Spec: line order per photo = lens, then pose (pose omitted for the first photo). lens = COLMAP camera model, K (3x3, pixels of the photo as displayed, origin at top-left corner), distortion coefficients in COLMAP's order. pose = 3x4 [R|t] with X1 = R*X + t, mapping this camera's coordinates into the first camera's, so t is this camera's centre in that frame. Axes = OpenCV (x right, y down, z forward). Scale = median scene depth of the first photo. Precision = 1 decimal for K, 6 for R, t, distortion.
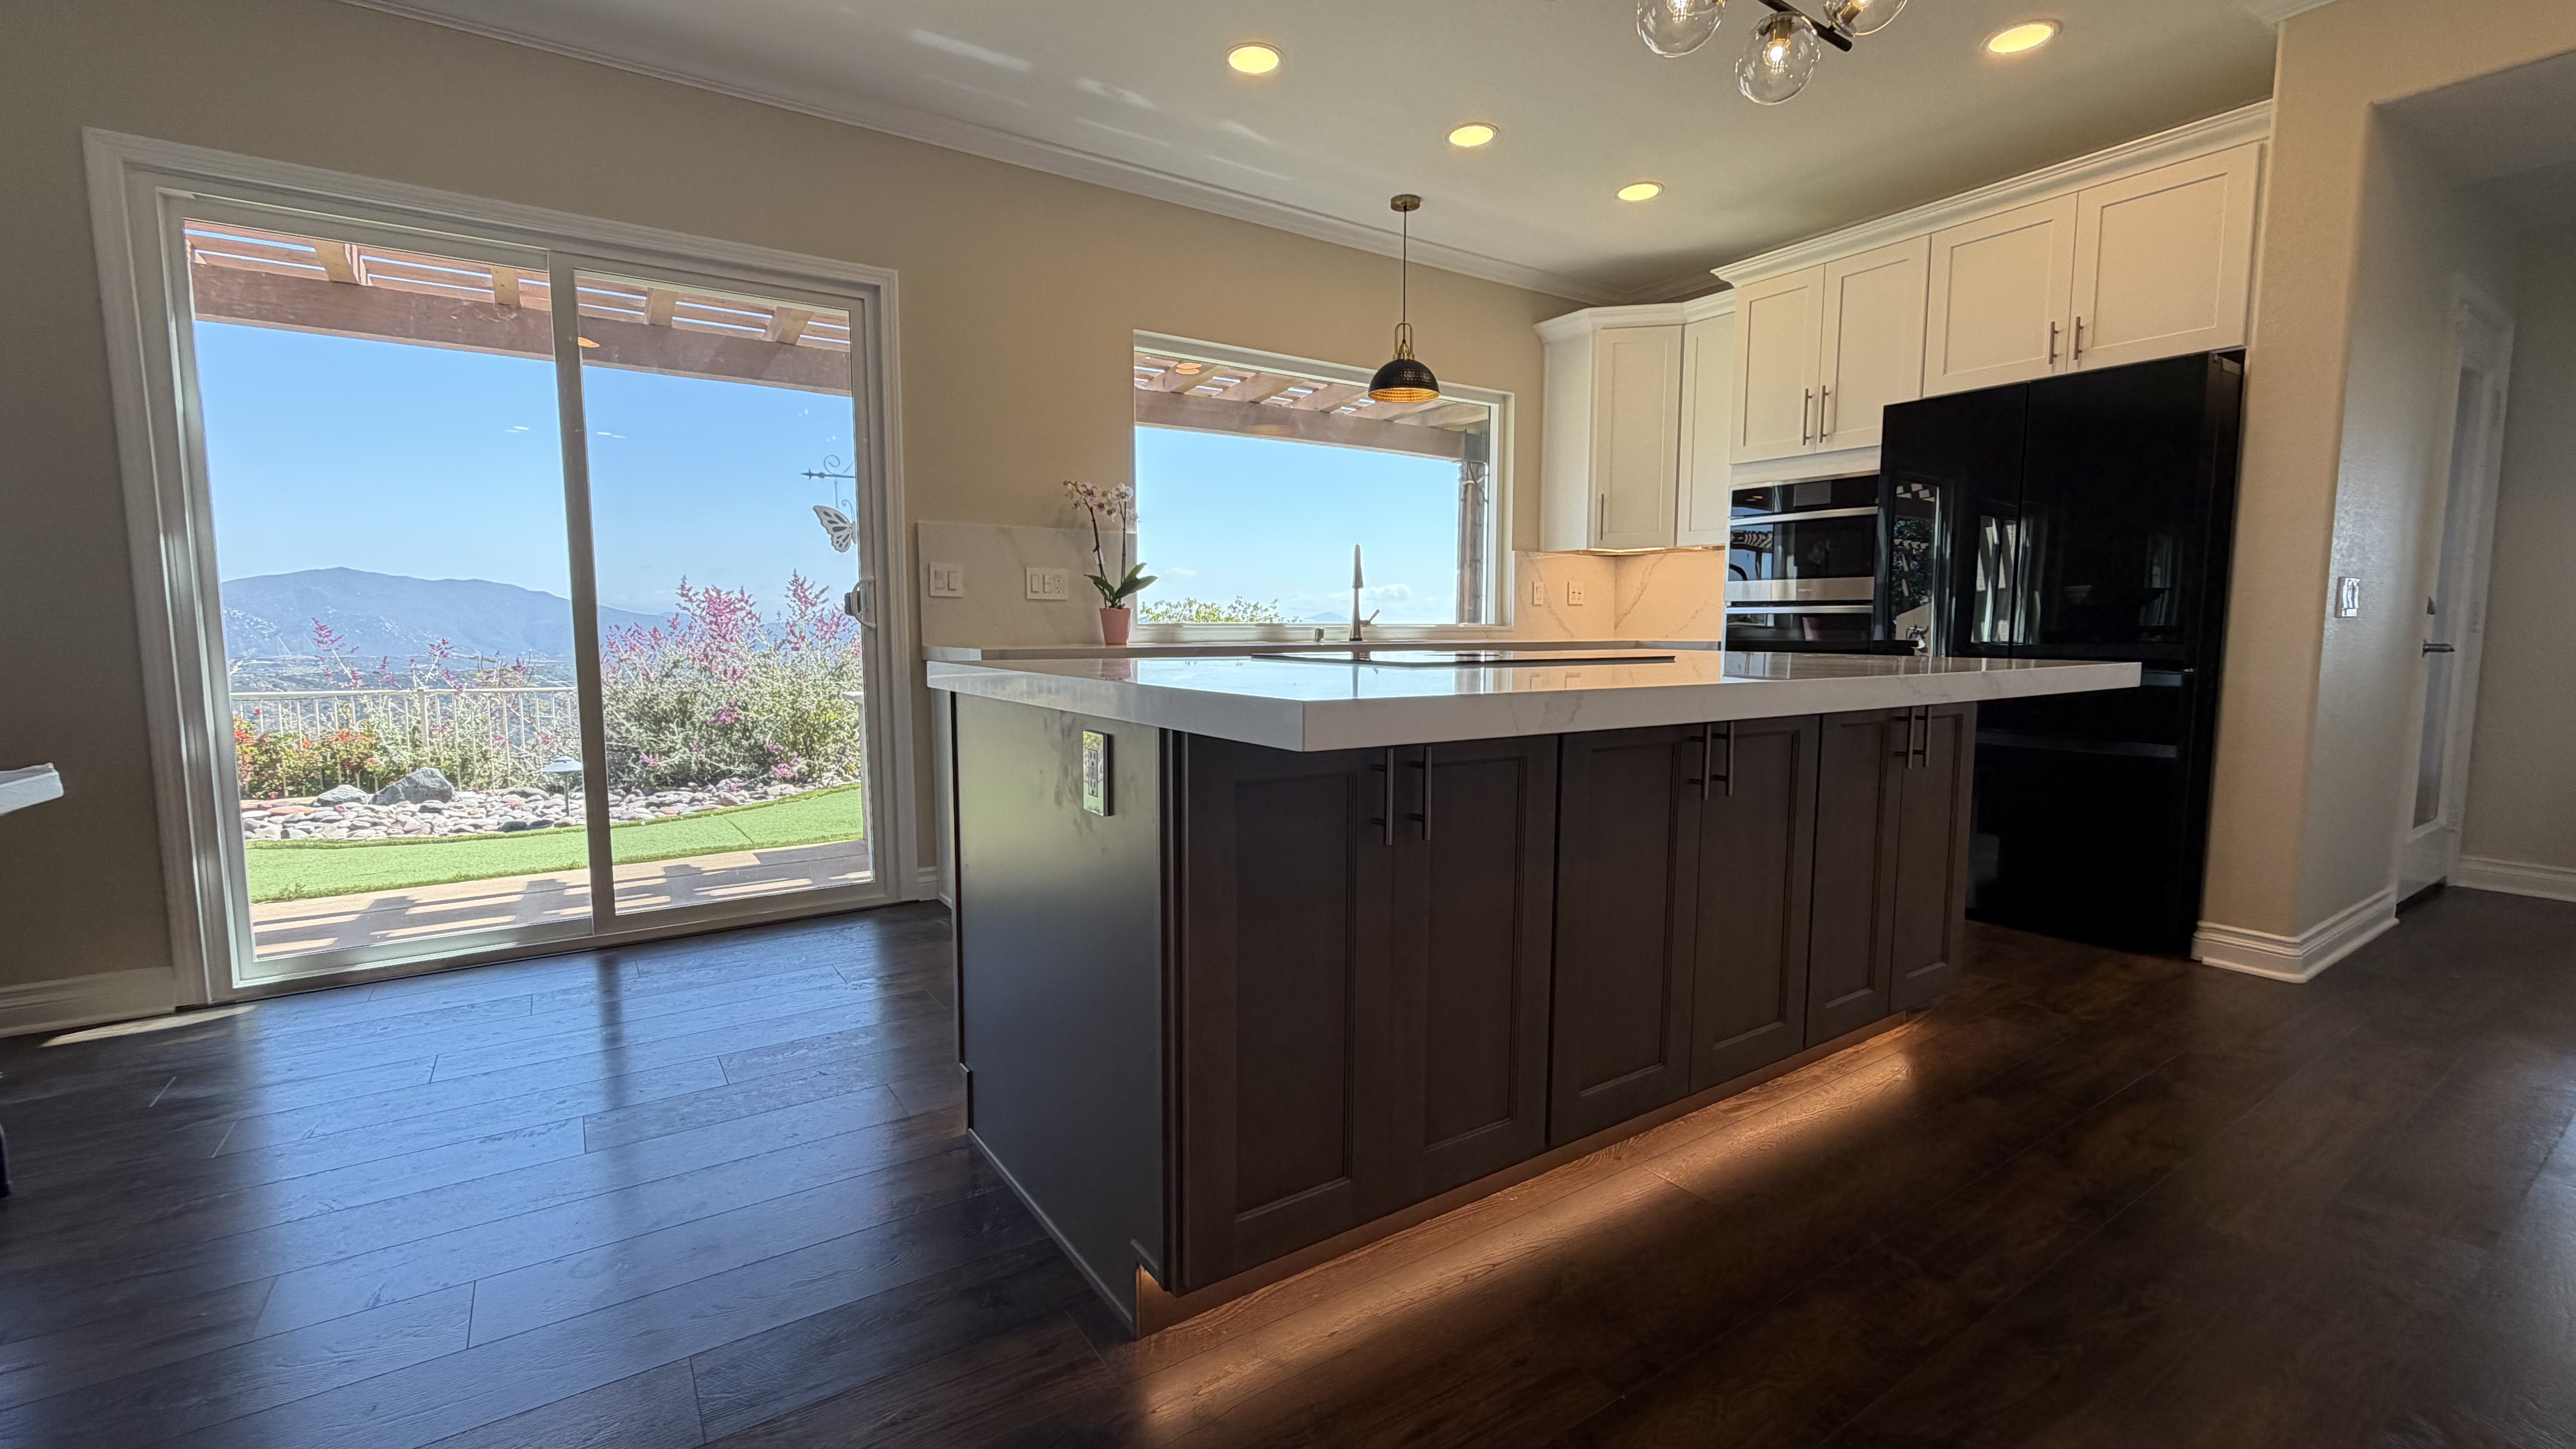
lens RADIAL K [[1080.8, 0, 1282.3], [0, 1080.8, 726.4], [0, 0, 1]] dist [0.003549, 0.000166]
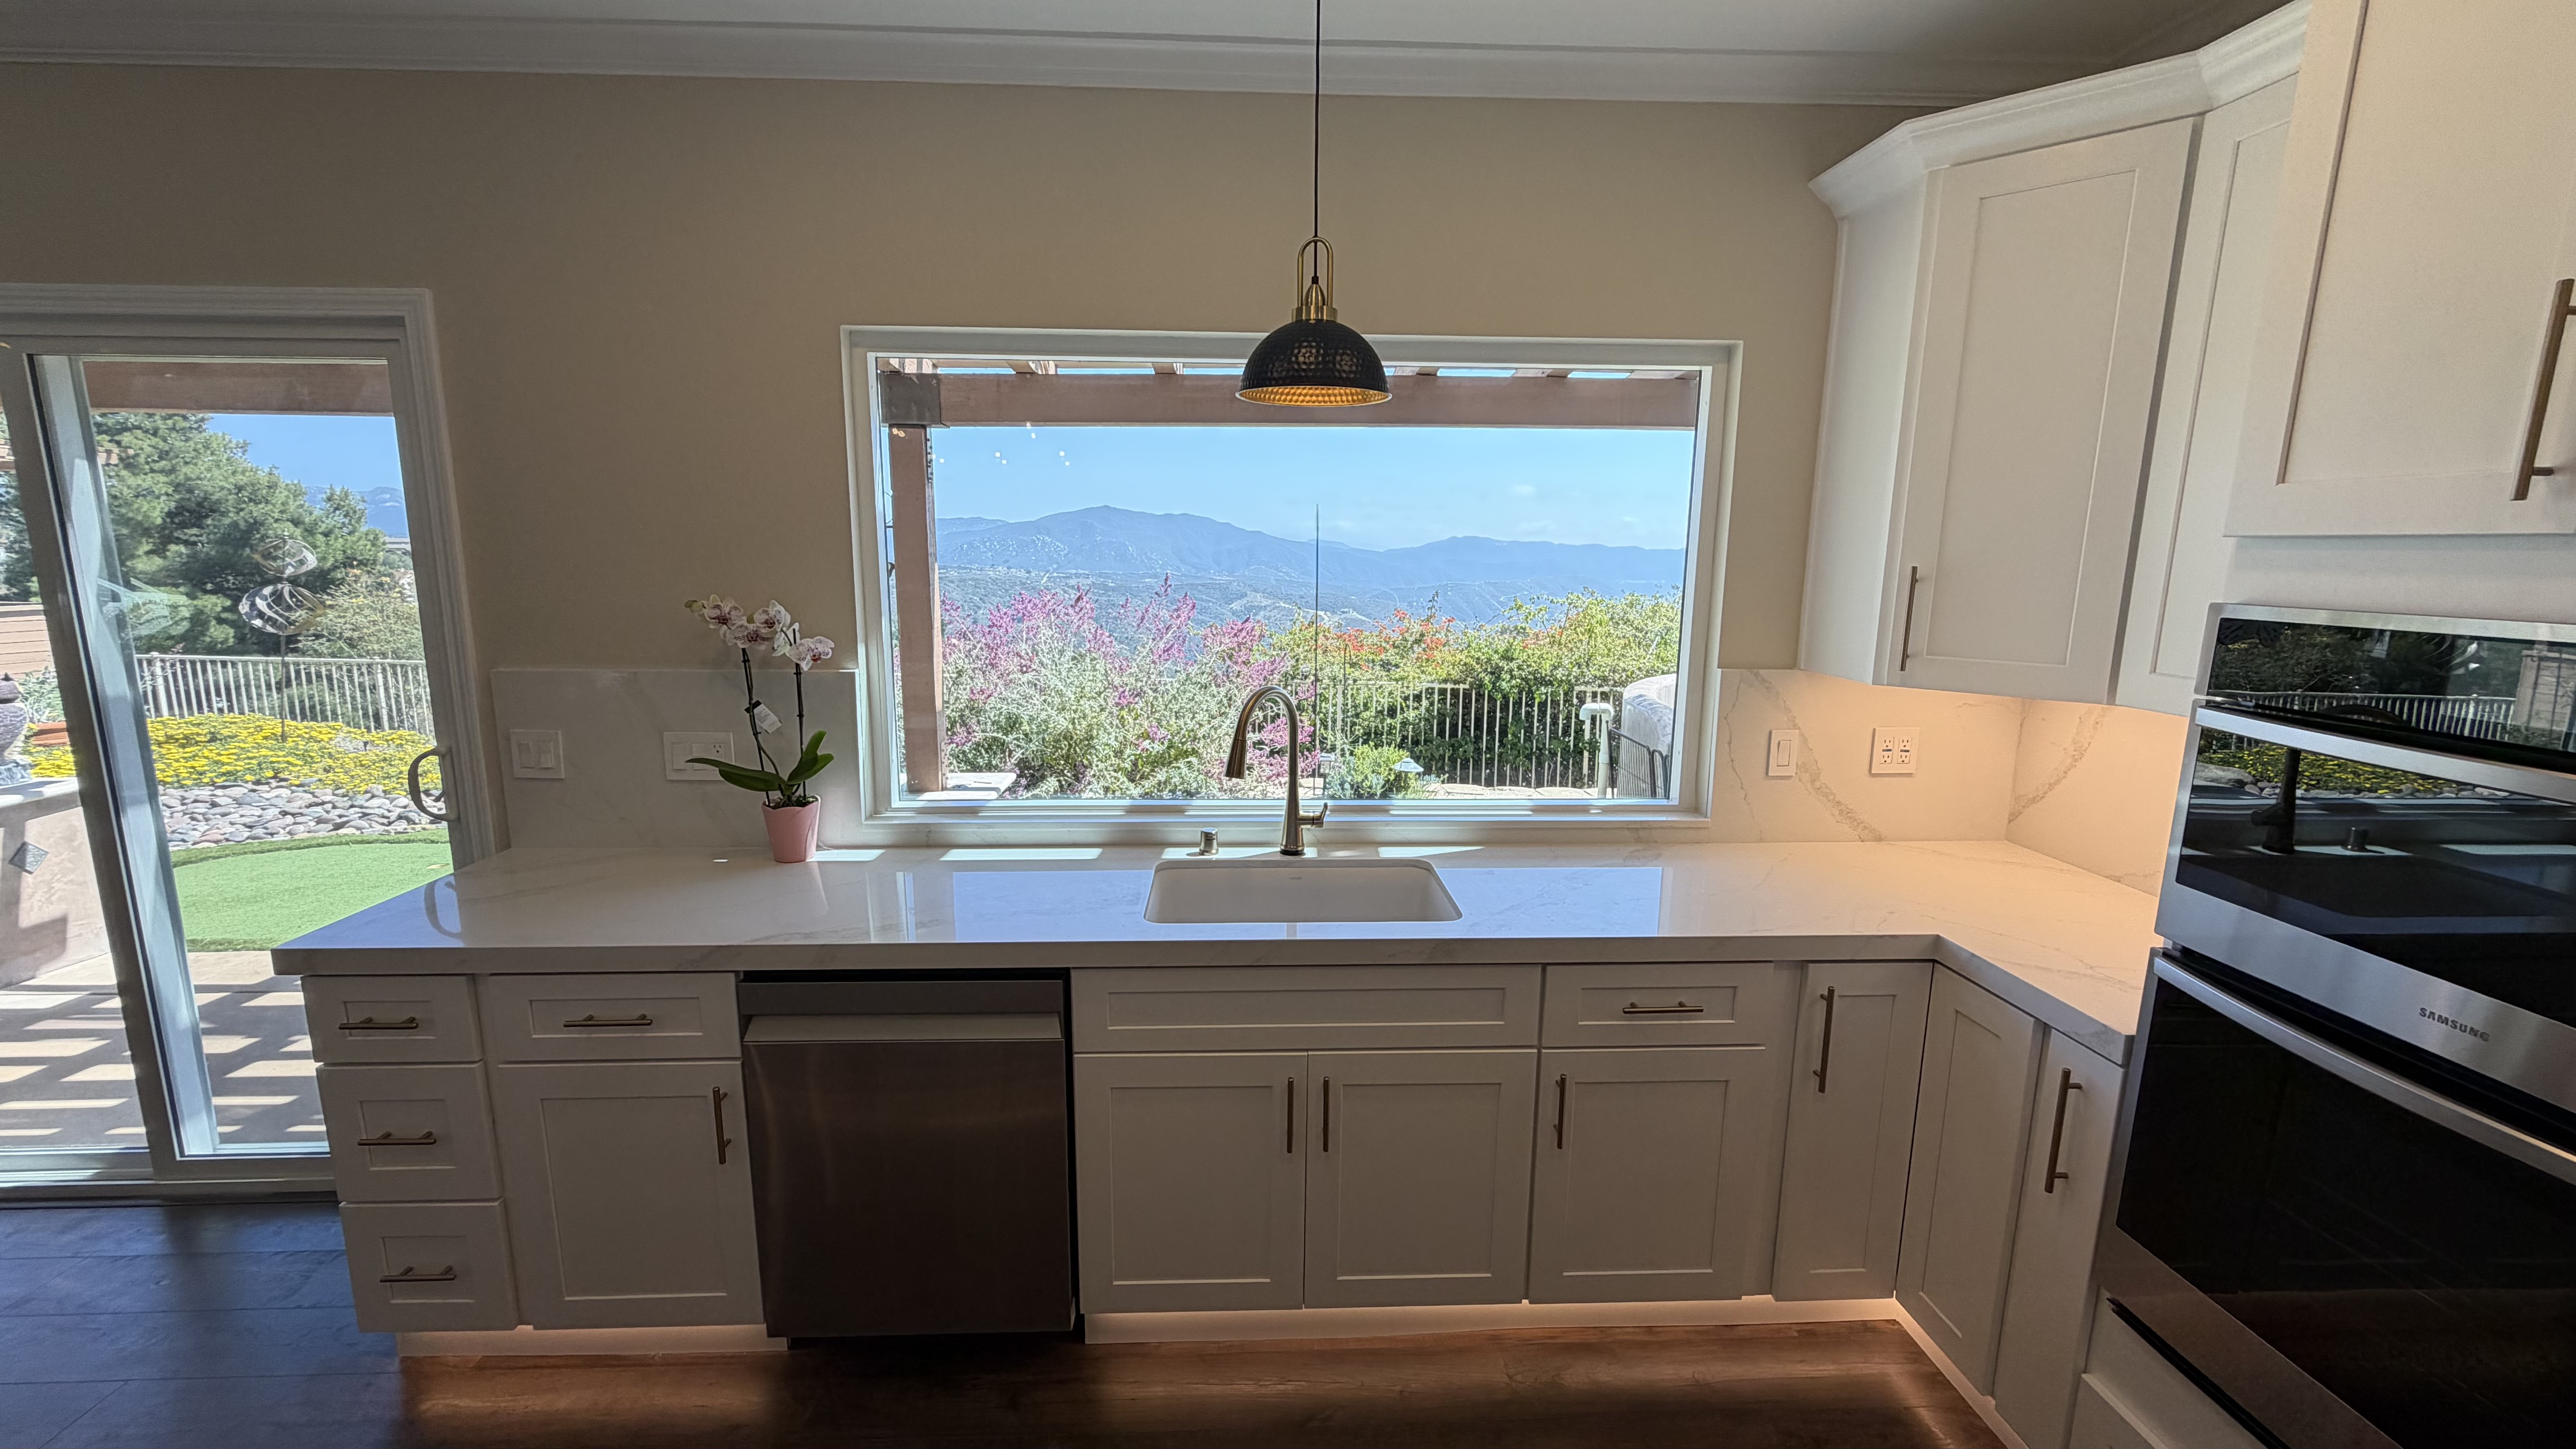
lens RADIAL K [[1024.2, 0, 1287.3], [0, 1024.2, 735.2], [0, 0, 1]] dist [-0.000424, 0.000391]
pose [[0.852640, 0.099639, -0.512911, 0.353380], [-0.055673, 0.993385, 0.100429, -0.207209], [0.519525, -0.057075, 0.852547, 0.612876]]
